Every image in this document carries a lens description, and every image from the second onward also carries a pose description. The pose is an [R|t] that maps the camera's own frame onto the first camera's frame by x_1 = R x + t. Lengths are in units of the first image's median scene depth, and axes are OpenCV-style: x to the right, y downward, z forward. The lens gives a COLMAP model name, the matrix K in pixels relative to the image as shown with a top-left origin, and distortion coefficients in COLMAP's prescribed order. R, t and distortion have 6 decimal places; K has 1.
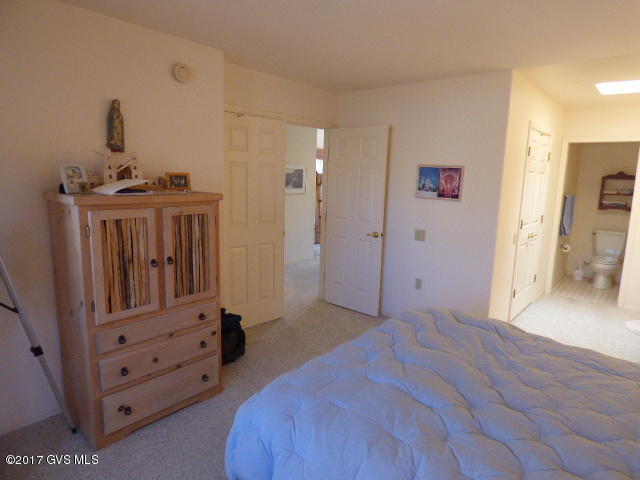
lens RADIAL K [[386.2, 0, 319.6], [0, 386.2, 237.1], [0, 0, 1]] dist [-0.029614, 0.003830]
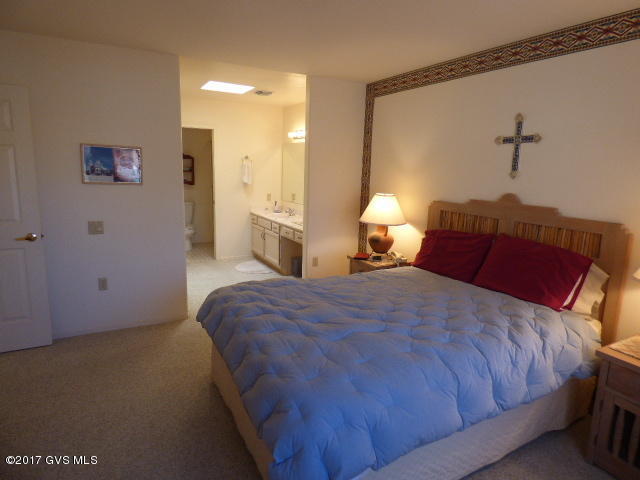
lens RADIAL K [[386.2, 0, 319.5], [0, 386.2, 240.7], [0, 0, 1]] dist [-0.029614, 0.003830]
pose [[0.339728, -0.191923, 0.920734, -0.360747], [0.127190, 0.979340, 0.157209, -0.047794], [-0.931884, 0.063700, 0.357120, 0.249314]]
